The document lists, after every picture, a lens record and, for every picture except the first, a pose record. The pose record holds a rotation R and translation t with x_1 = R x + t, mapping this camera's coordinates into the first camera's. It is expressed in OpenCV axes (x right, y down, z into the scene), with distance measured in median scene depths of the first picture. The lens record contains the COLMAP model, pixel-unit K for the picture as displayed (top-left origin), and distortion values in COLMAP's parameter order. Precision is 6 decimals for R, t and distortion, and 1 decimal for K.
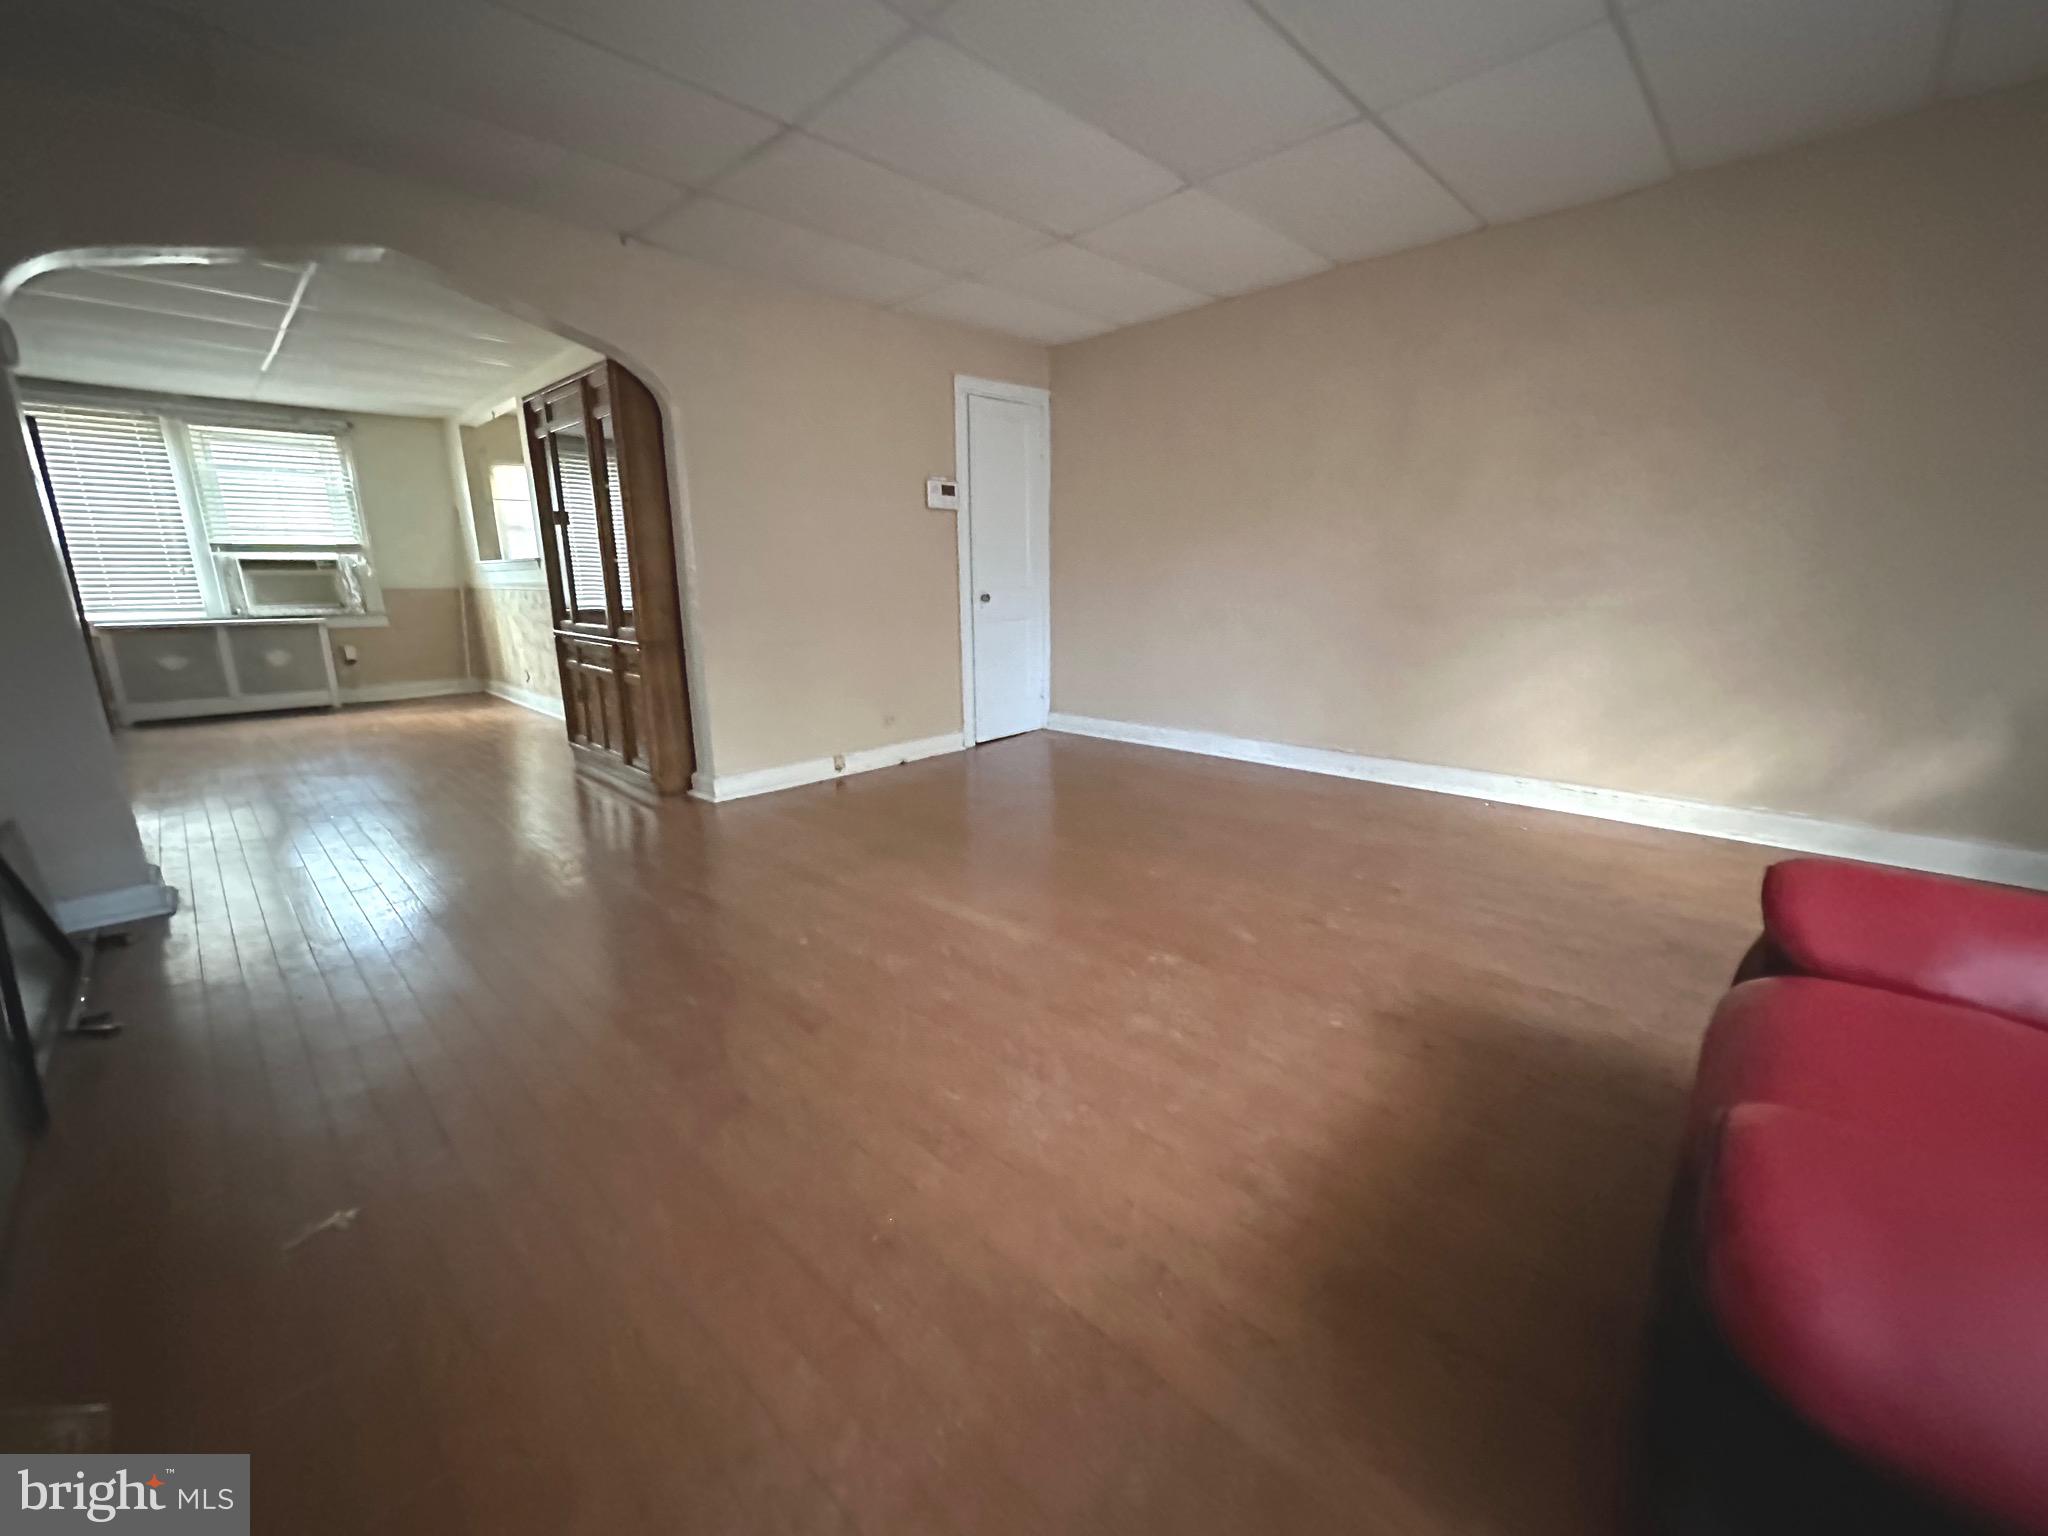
lens RADIAL K [[823.8, 0, 1025.8], [0, 823.8, 777.5], [0, 0, 1]] dist [-0.000946, 0.000692]
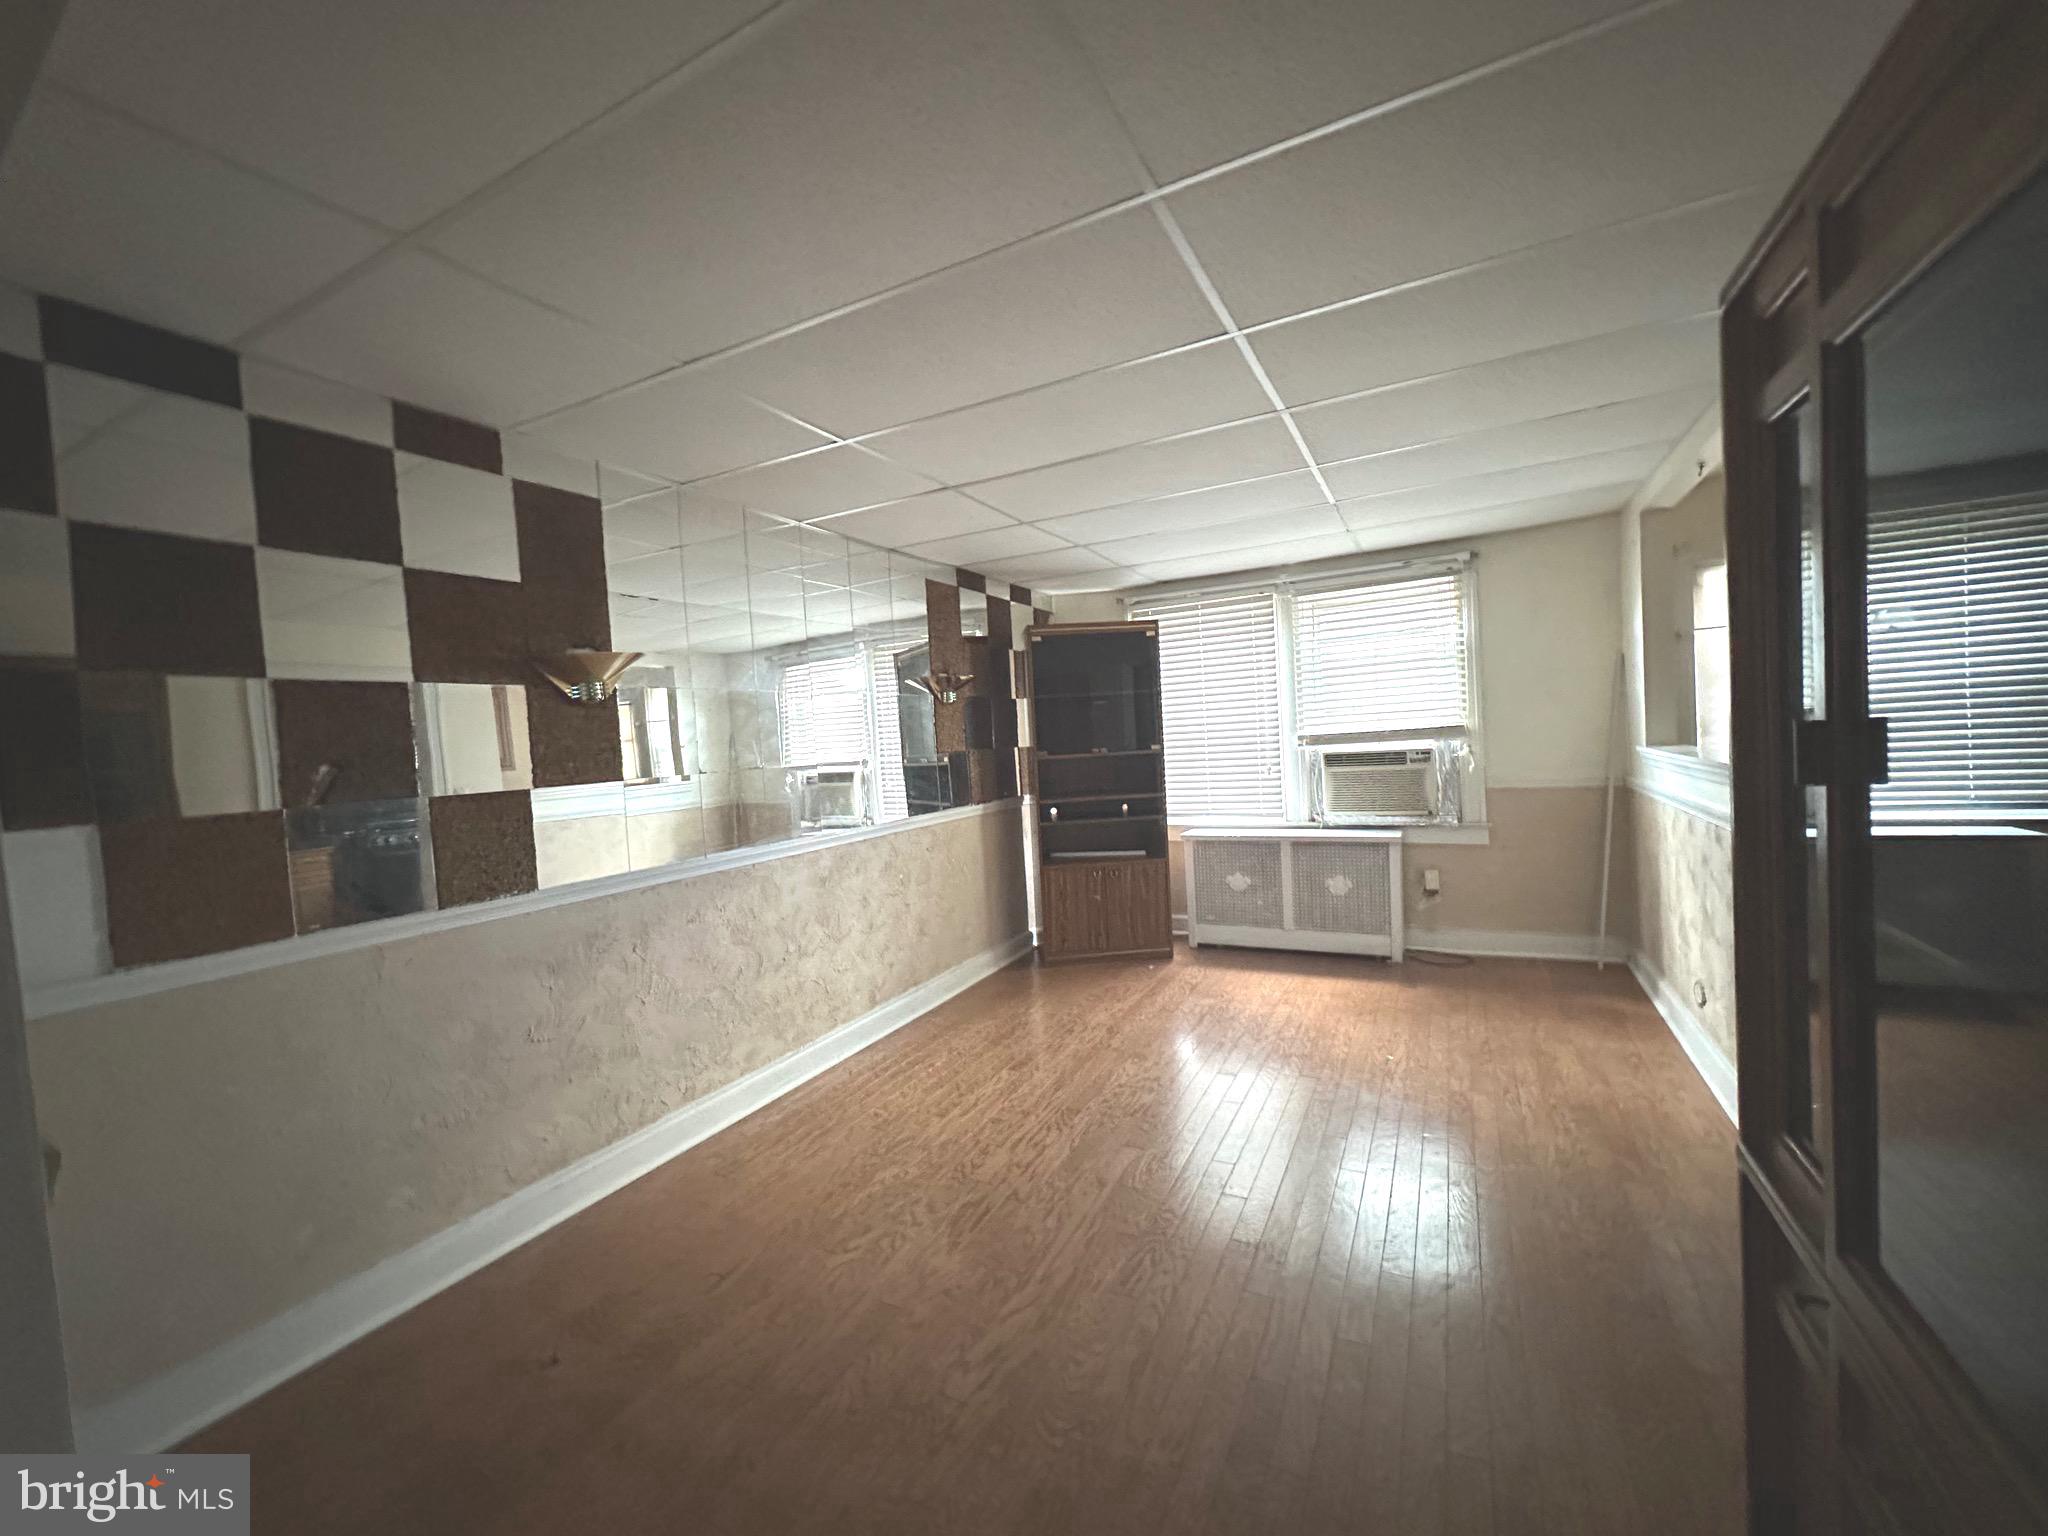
lens RADIAL K [[823.8, 0, 1026.4], [0, 823.8, 772.5], [0, 0, 1]] dist [-0.000946, 0.000692]
pose [[0.291107, 0.031940, -0.956157, -0.299505], [-0.169281, 0.985392, -0.018622, -0.191895], [0.941595, 0.167280, 0.292261, 0.526609]]
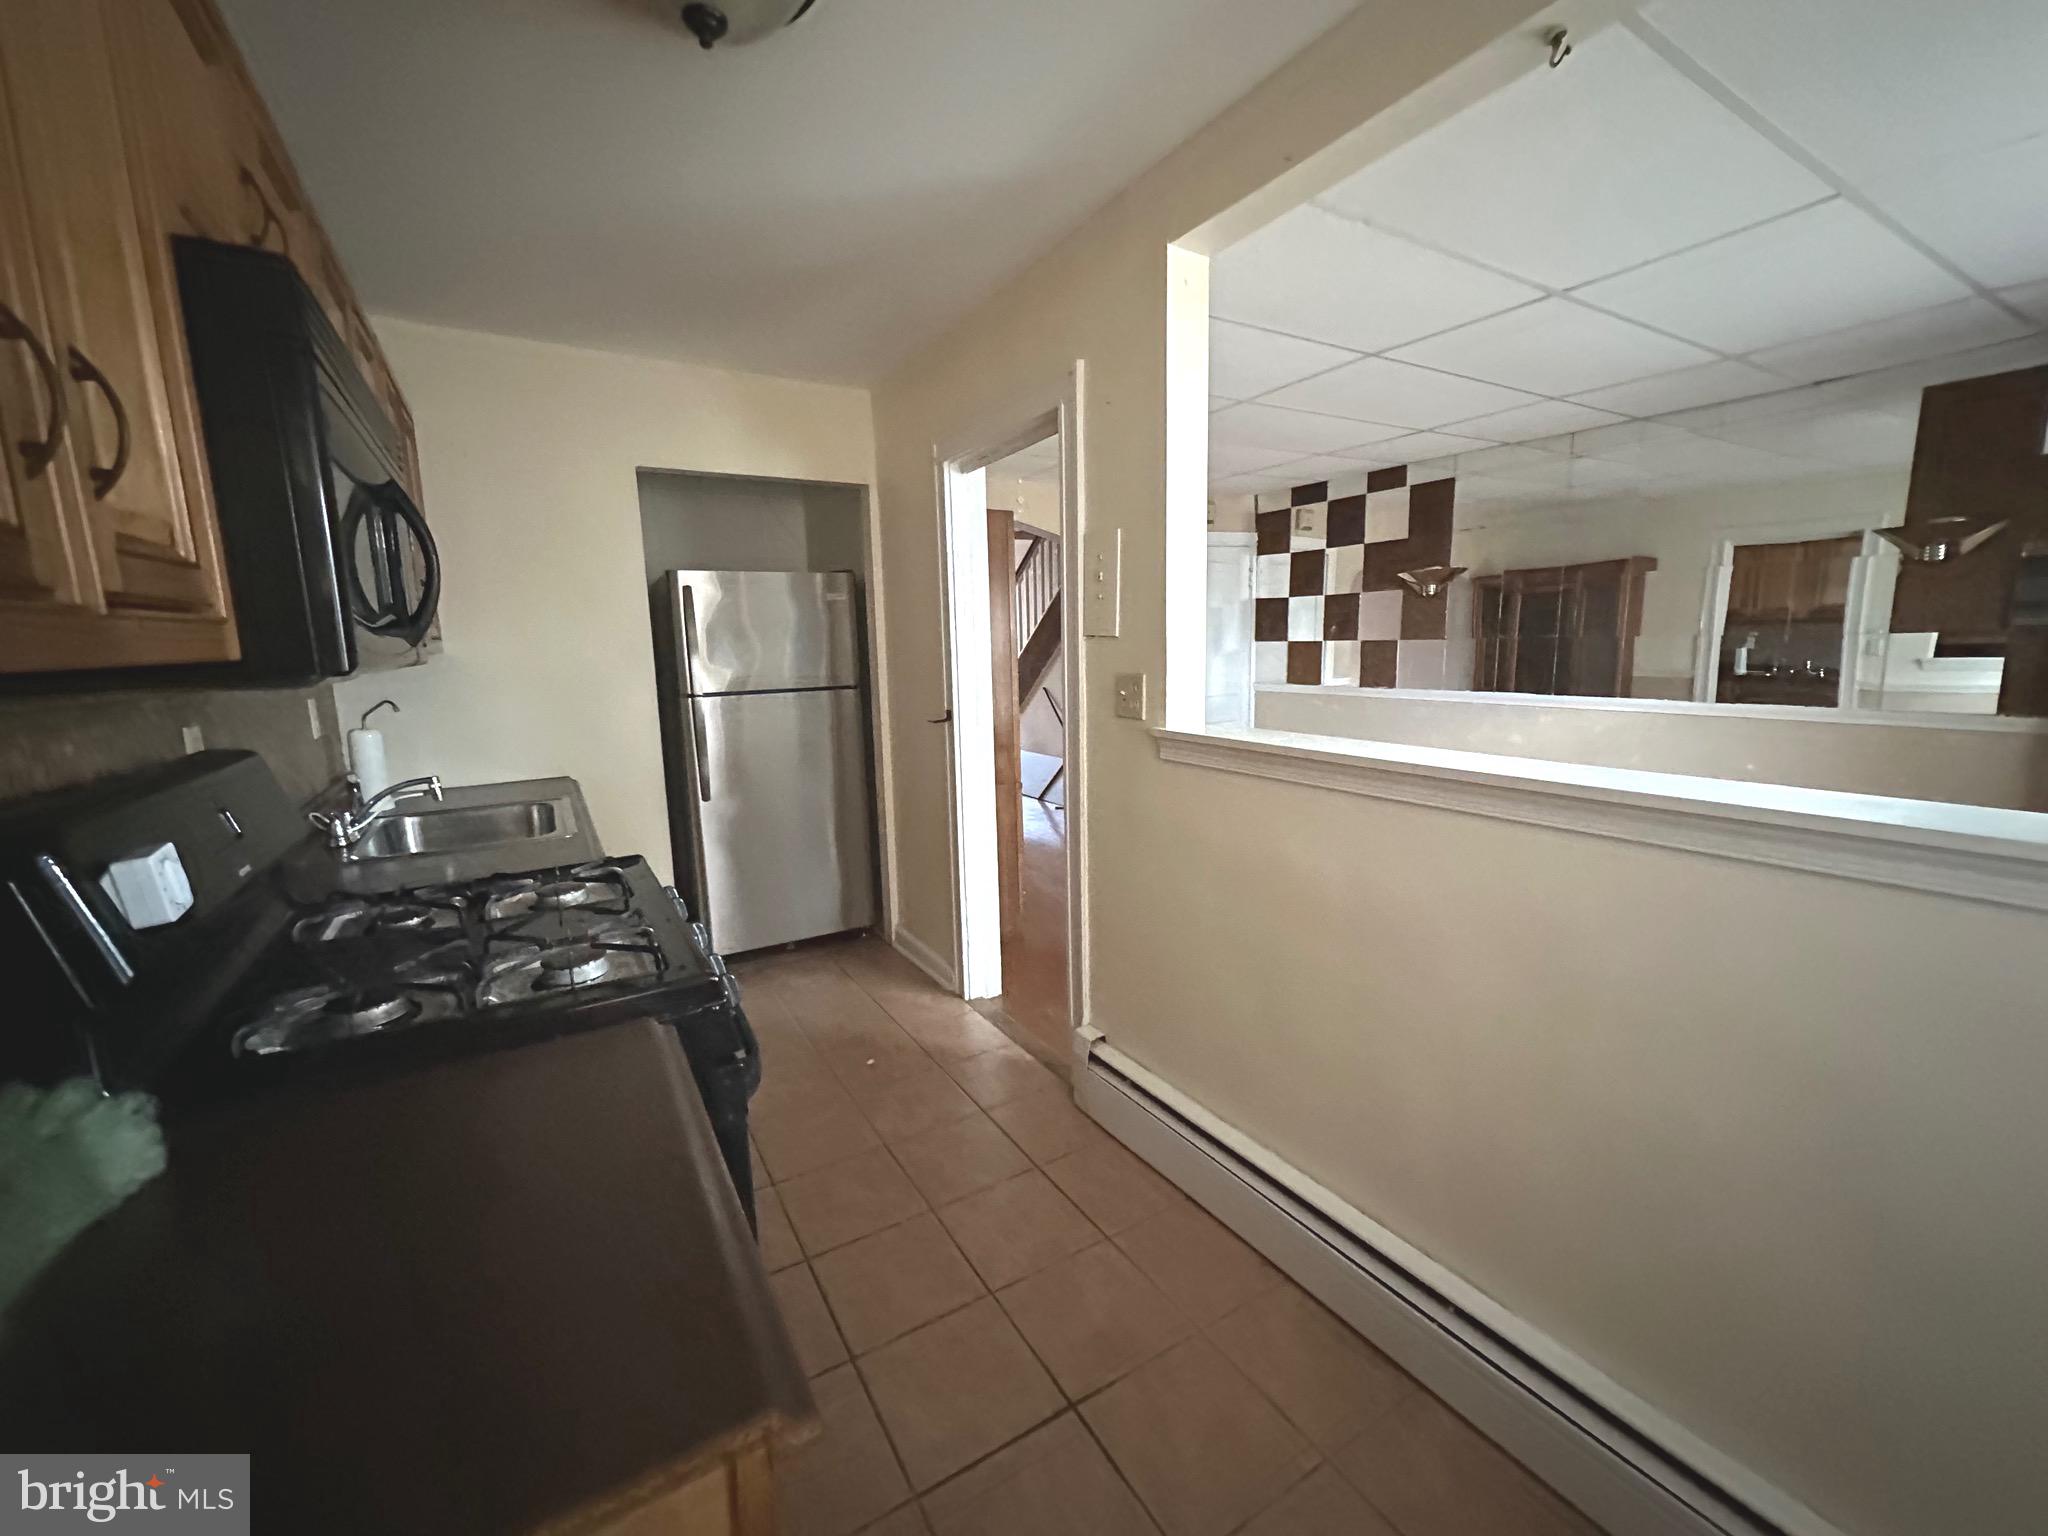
lens RADIAL K [[823.8, 0, 1029.3], [0, 823.8, 766.6], [0, 0, 1]] dist [-0.000946, 0.000692]
pose [[-0.973403, 0.008233, 0.228950, -0.586054], [0.096774, 0.920595, 0.378338, -0.391050], [-0.207656, 0.390432, -0.896907, 1.312891]]
